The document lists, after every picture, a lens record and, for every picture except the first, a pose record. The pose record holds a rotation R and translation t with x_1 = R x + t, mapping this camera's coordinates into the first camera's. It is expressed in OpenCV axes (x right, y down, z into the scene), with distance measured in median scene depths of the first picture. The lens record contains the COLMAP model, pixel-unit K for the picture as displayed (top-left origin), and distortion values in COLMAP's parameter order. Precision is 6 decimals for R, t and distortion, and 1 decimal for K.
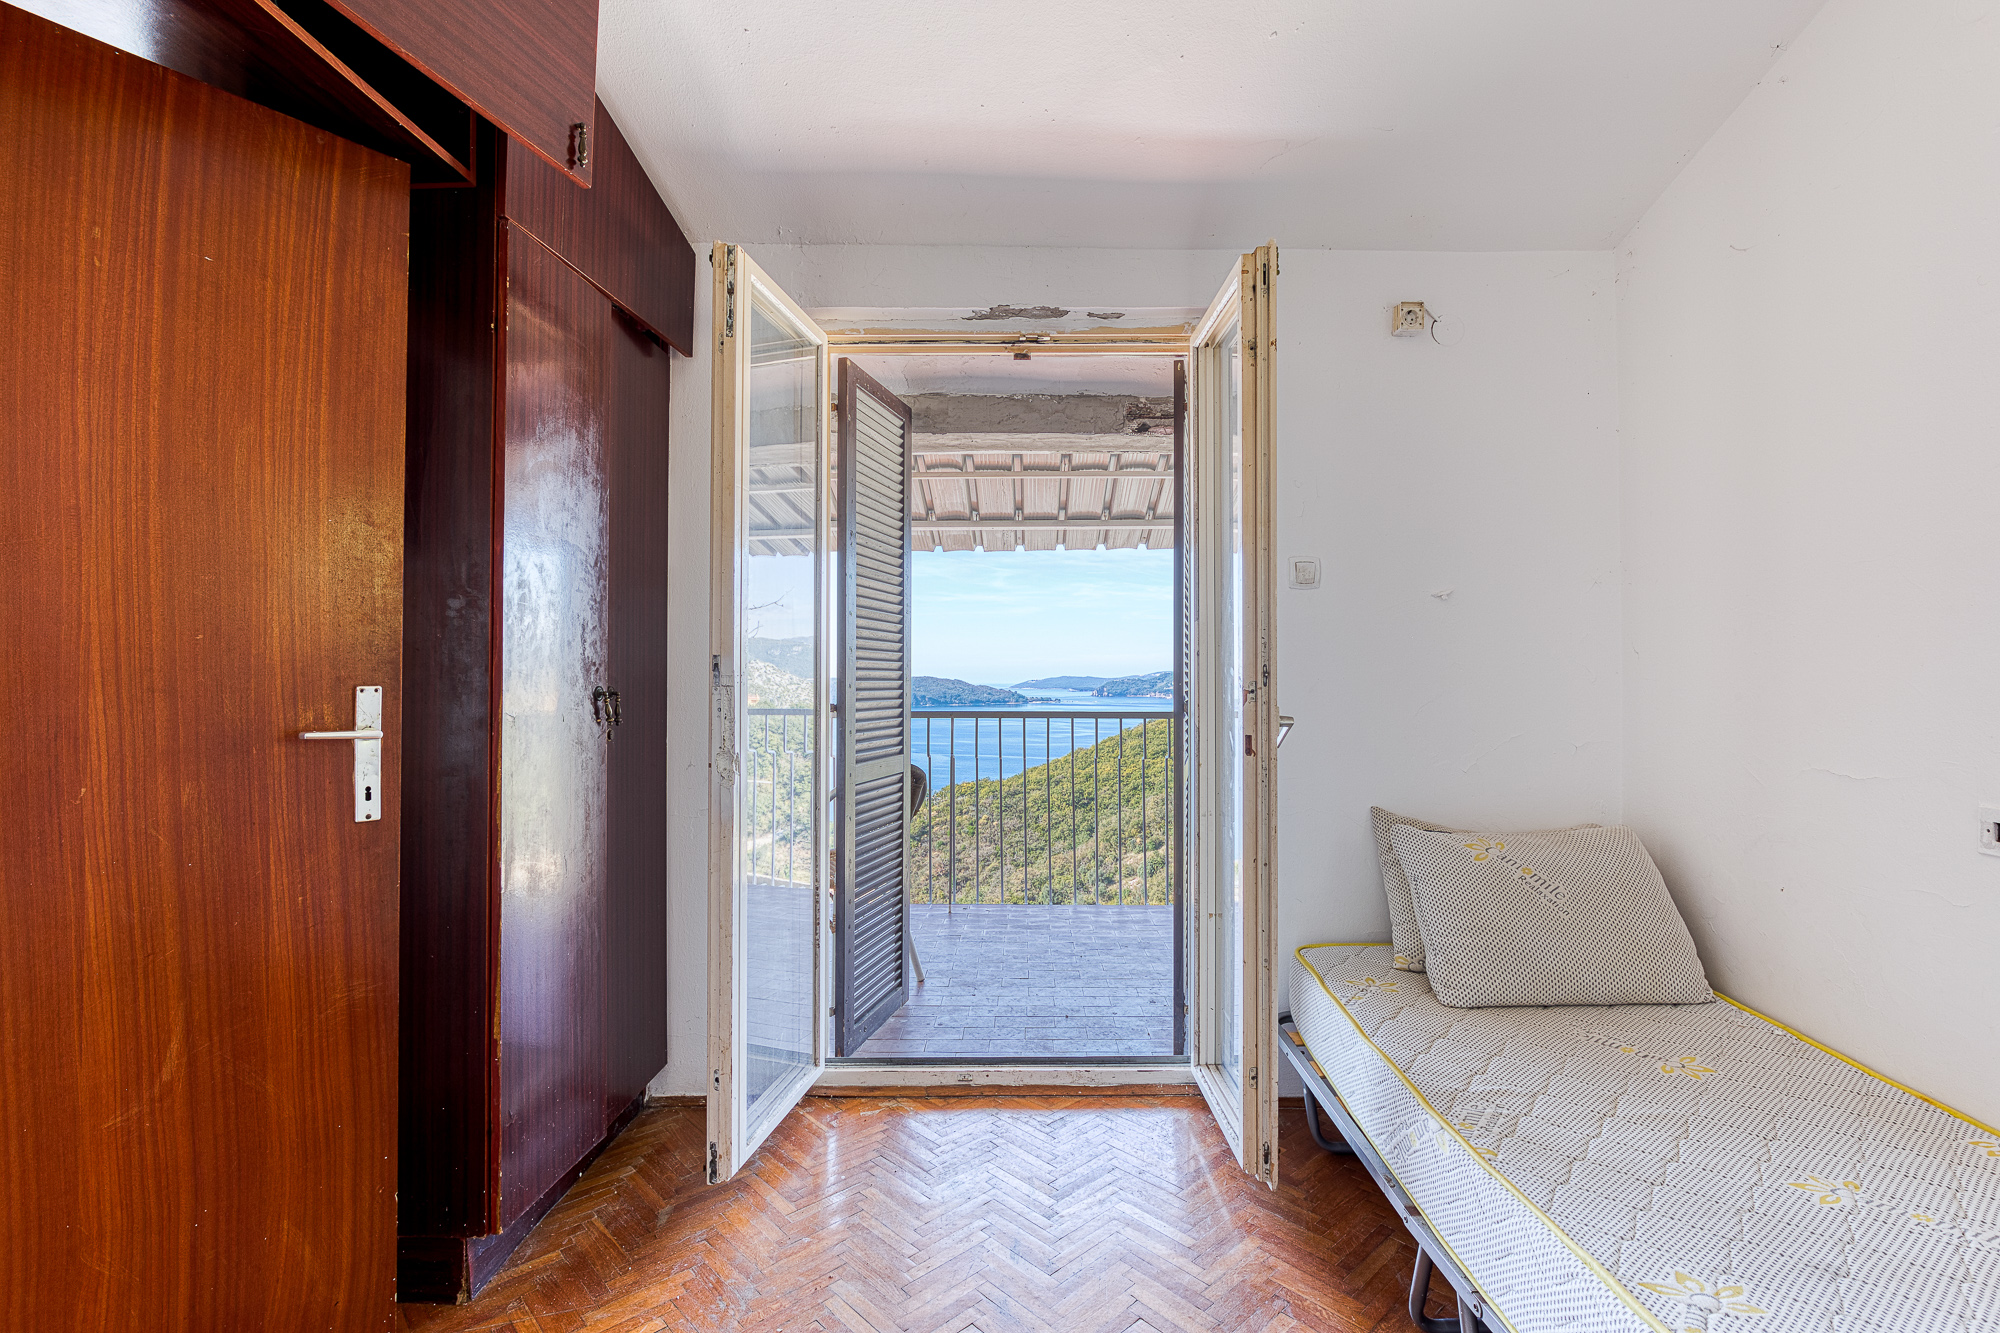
lens RADIAL K [[928.6, 0, 931.5], [0, 928.6, 658.8], [0, 0, 1]] dist [-0.025805, 0.005572]
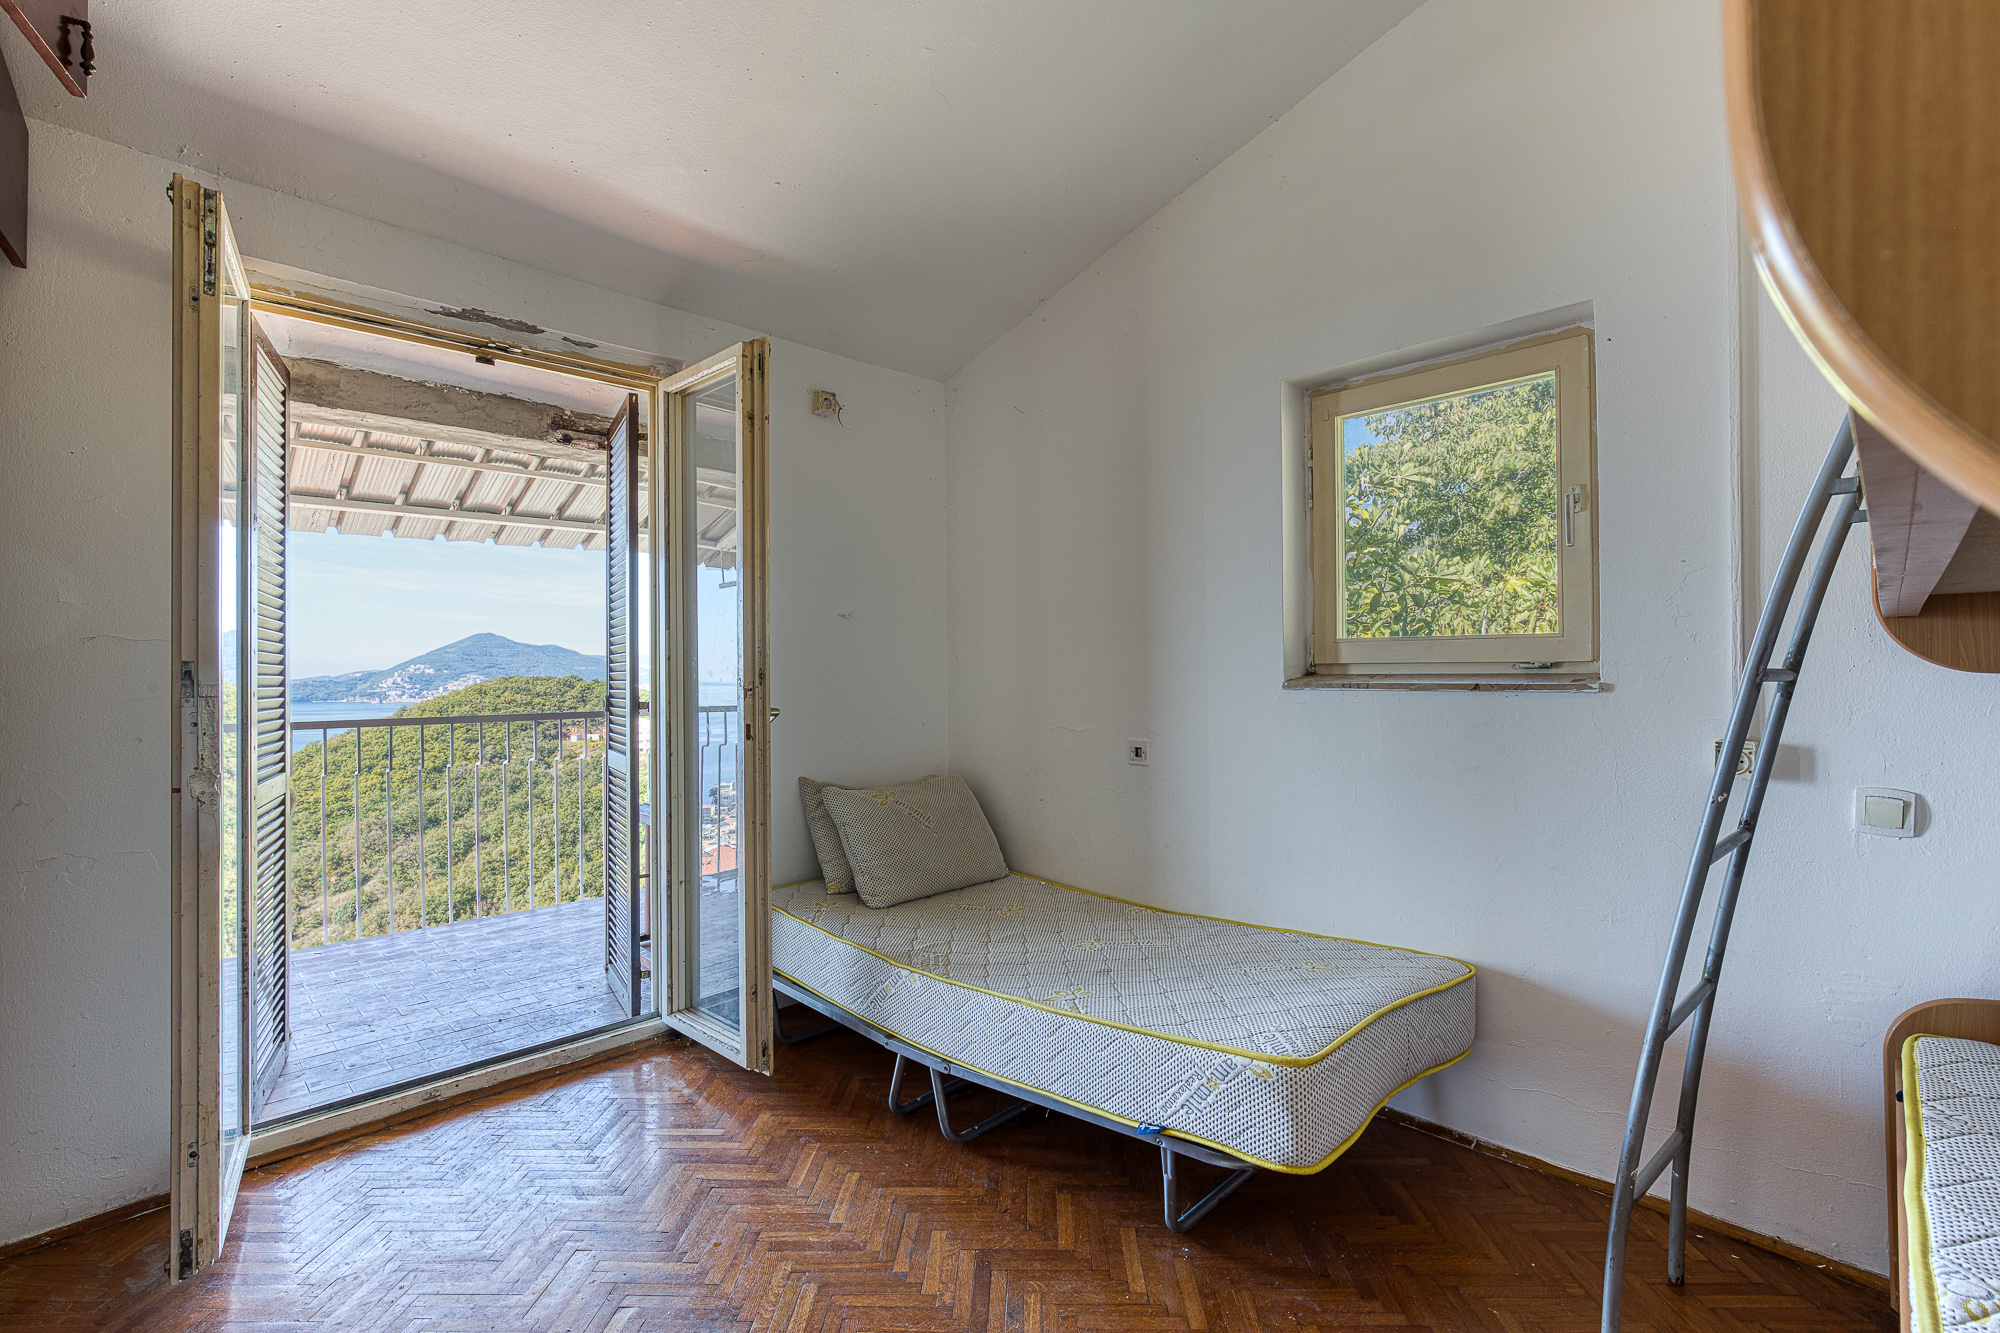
lens RADIAL K [[928.6, 0, 996.7], [0, 928.6, 661.1], [0, 0, 1]] dist [-0.025805, 0.005572]
pose [[0.701970, -0.000856, 0.712206, -0.232447], [-0.001933, 0.999993, 0.003107, -0.006229], [-0.712204, -0.003558, 0.701963, -0.096487]]
